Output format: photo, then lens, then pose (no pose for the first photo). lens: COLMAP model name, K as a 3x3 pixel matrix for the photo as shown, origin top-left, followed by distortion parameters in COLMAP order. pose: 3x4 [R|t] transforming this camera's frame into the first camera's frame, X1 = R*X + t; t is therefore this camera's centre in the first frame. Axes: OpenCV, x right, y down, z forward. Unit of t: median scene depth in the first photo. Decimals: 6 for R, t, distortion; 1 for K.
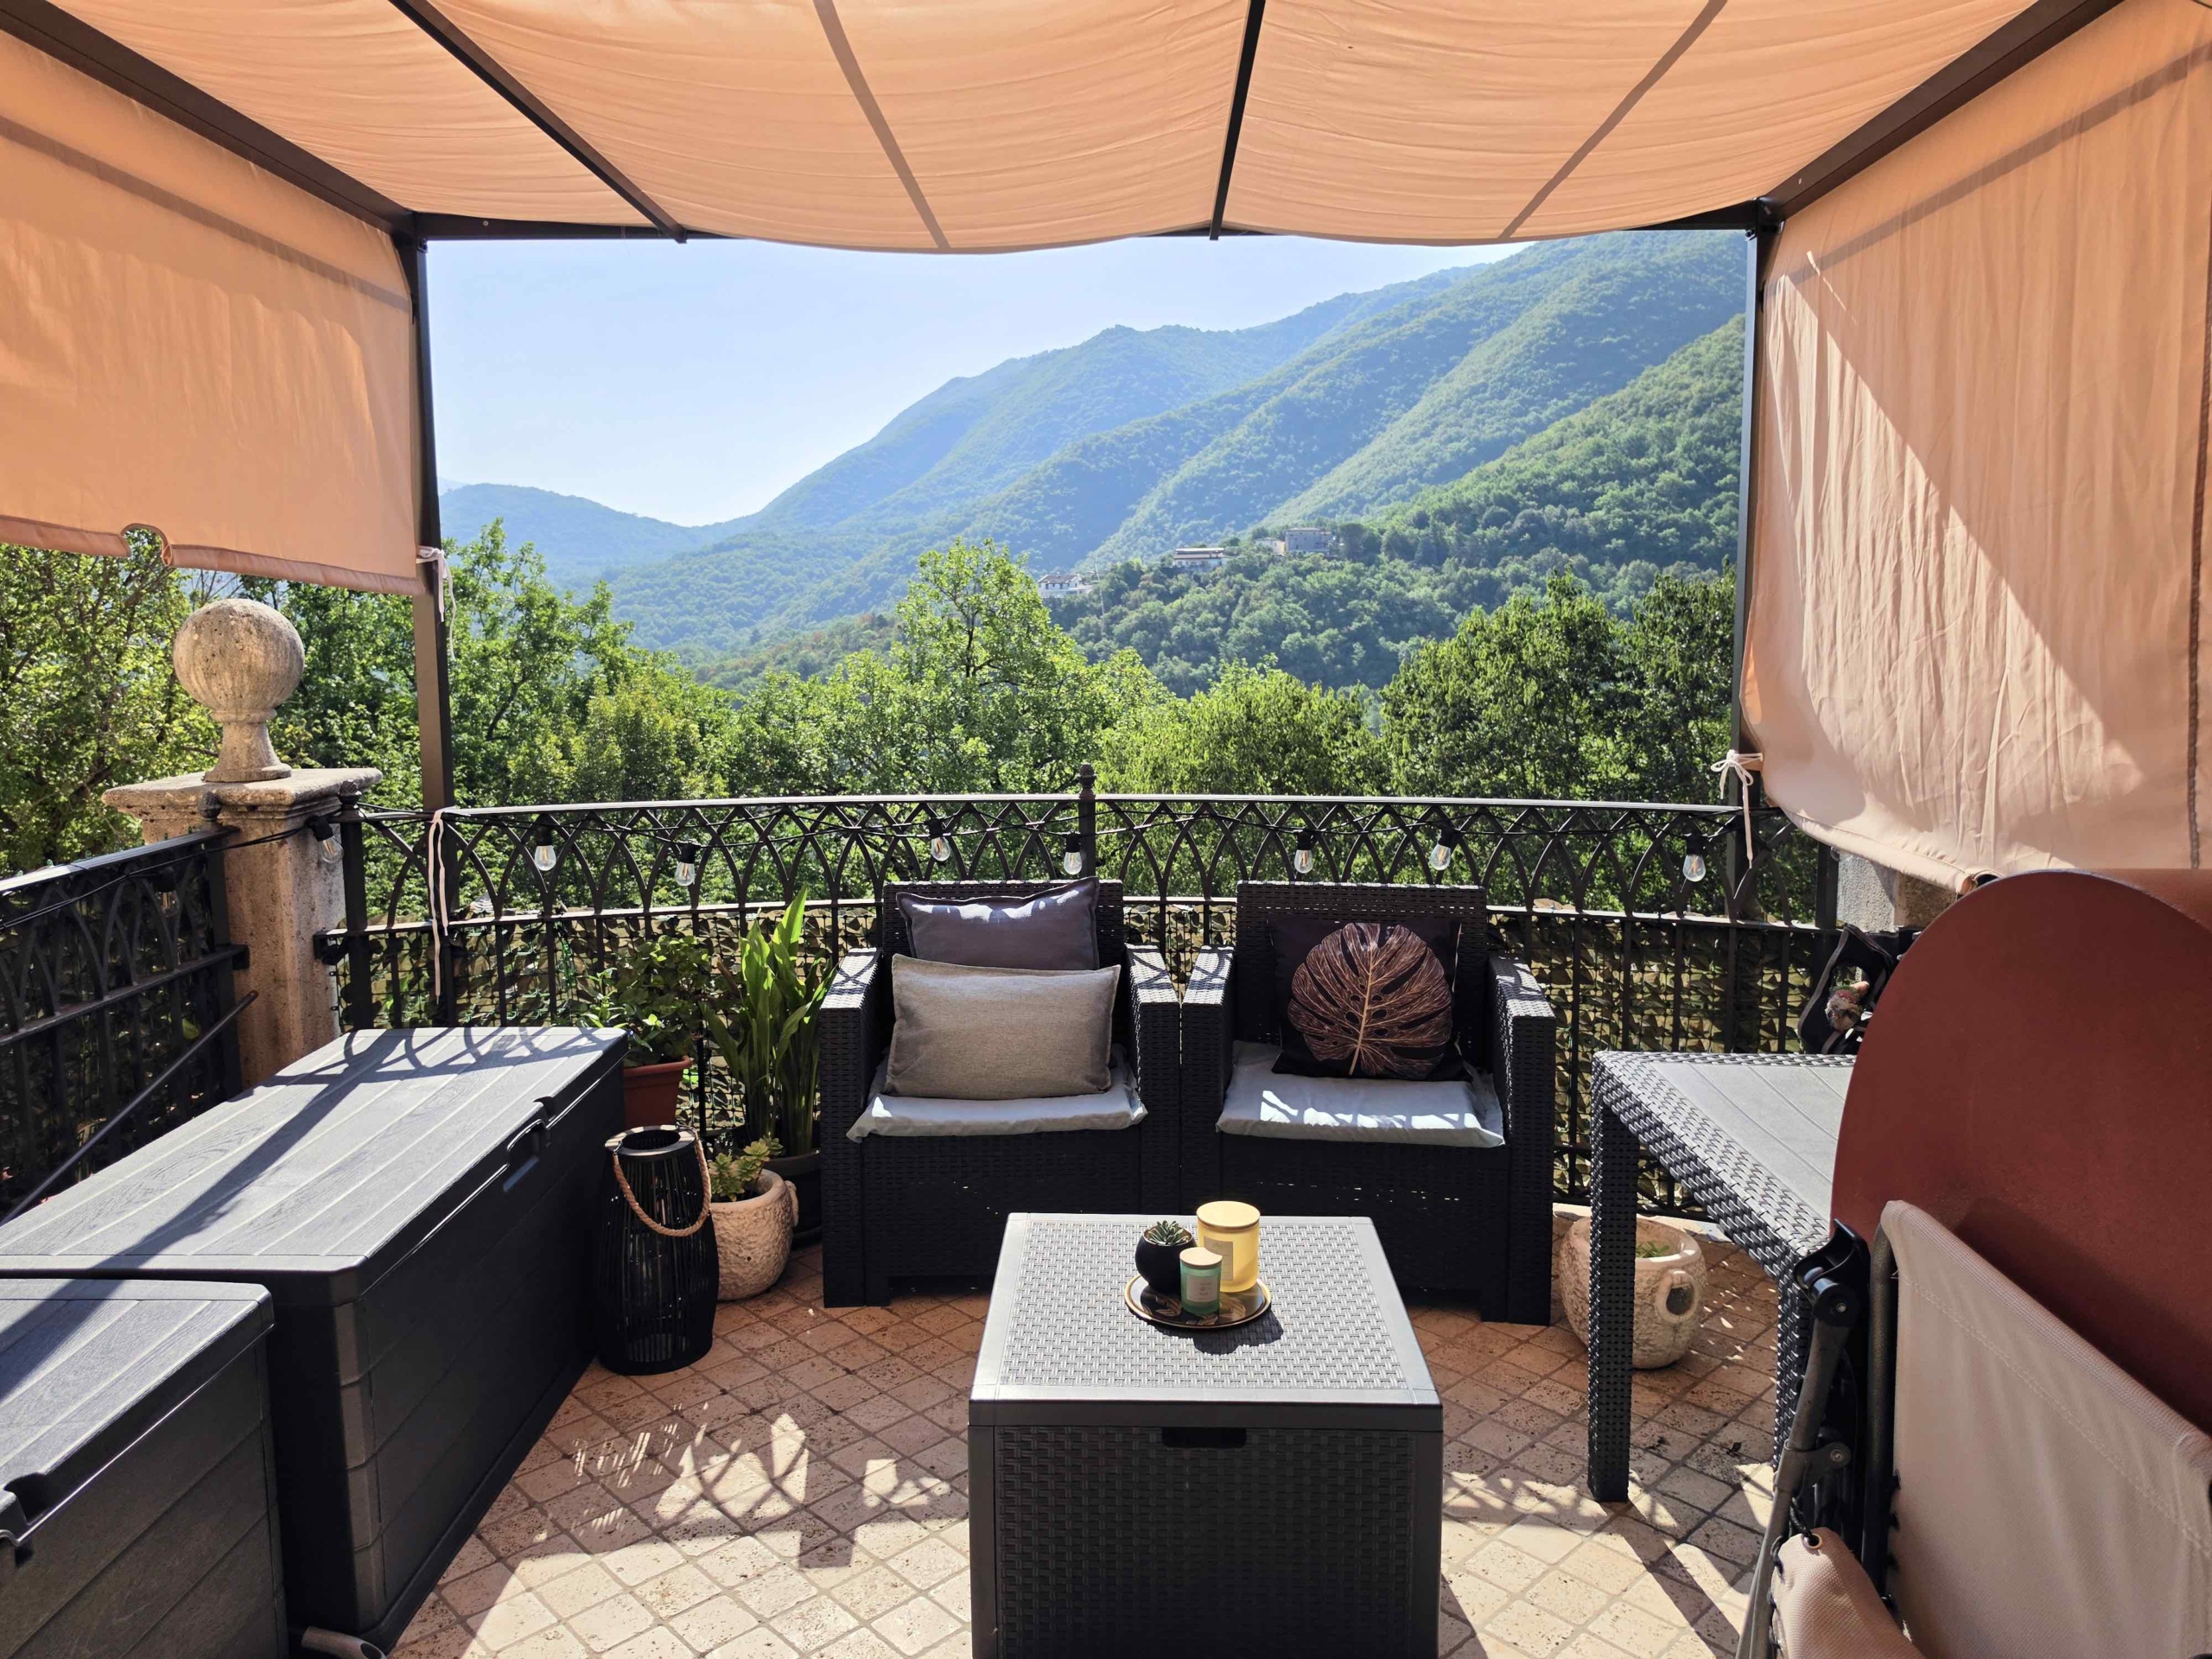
lens RADIAL K [[1517.9, 0, 1090.1], [0, 1517.9, 800.2], [0, 0, 1]] dist [0.123318, -0.239371]
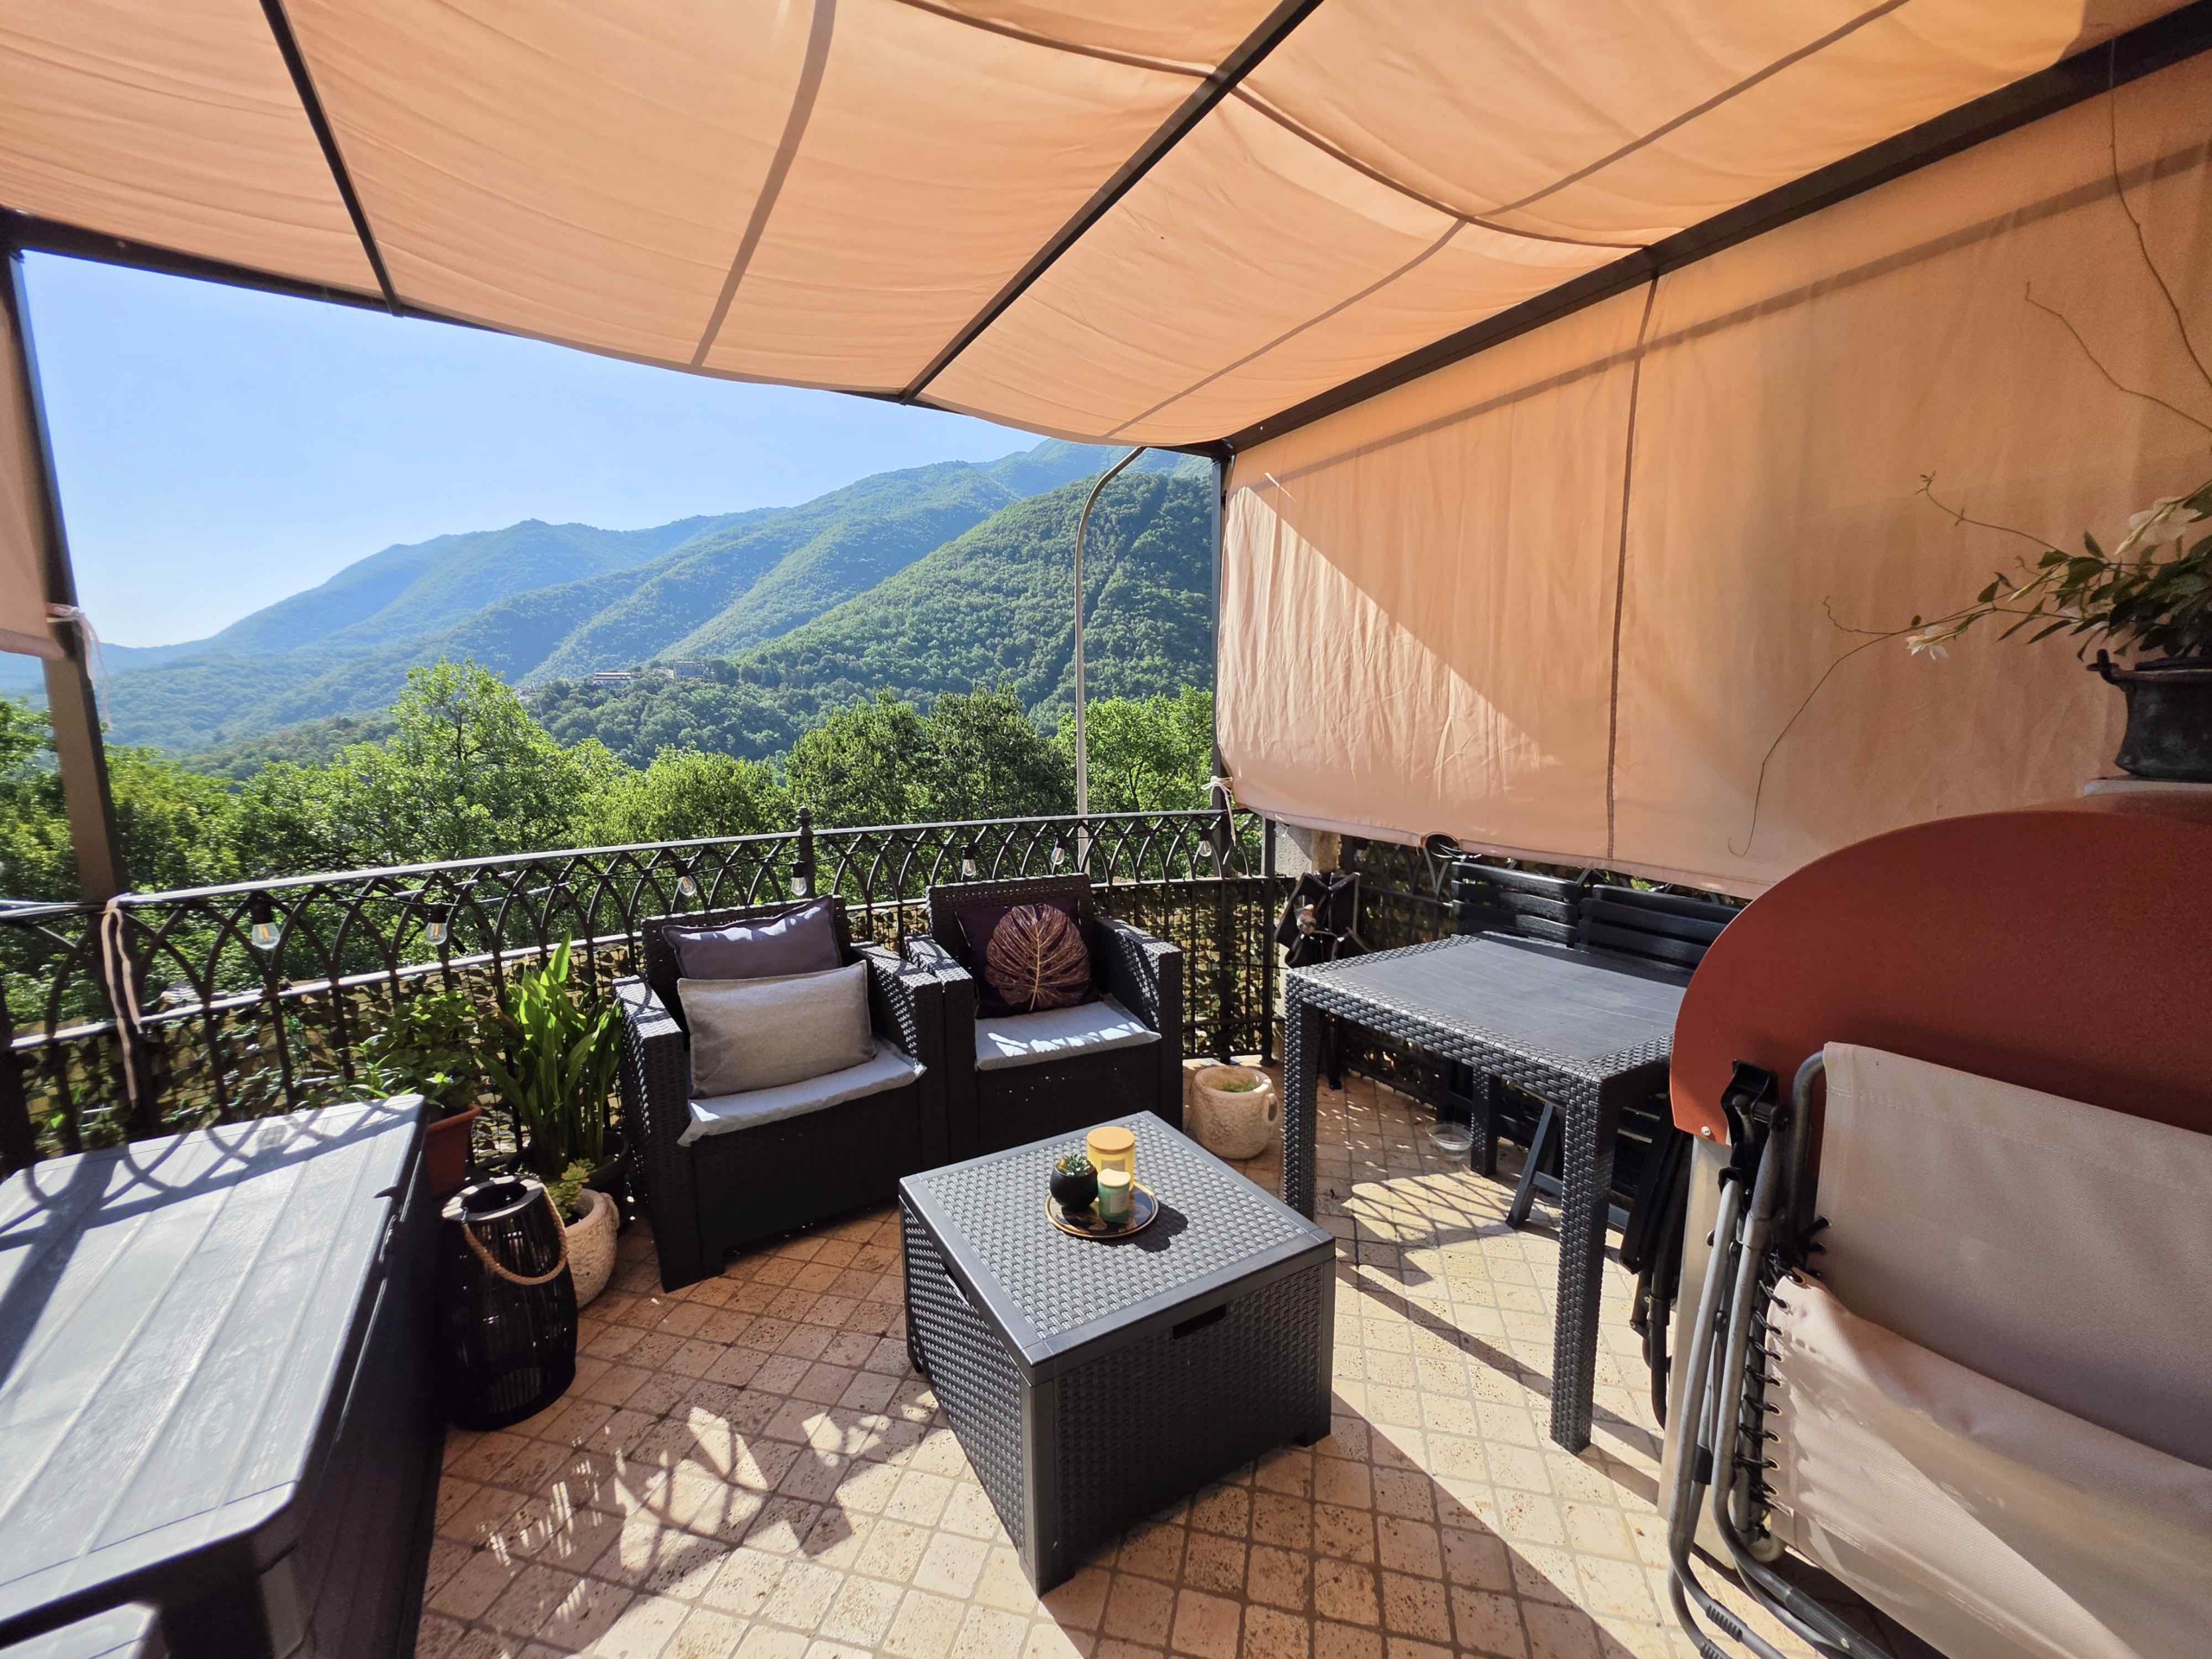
lens RADIAL K [[887.8, 0, 1096.4], [0, 887.8, 851.2], [0, 0, 1]] dist [-0.010871, 0.002850]
pose [[0.843652, -0.083496, 0.530358, -0.195950], [0.067768, 0.996493, 0.049081, -0.007232], [-0.532596, -0.005466, 0.846352, 0.240424]]
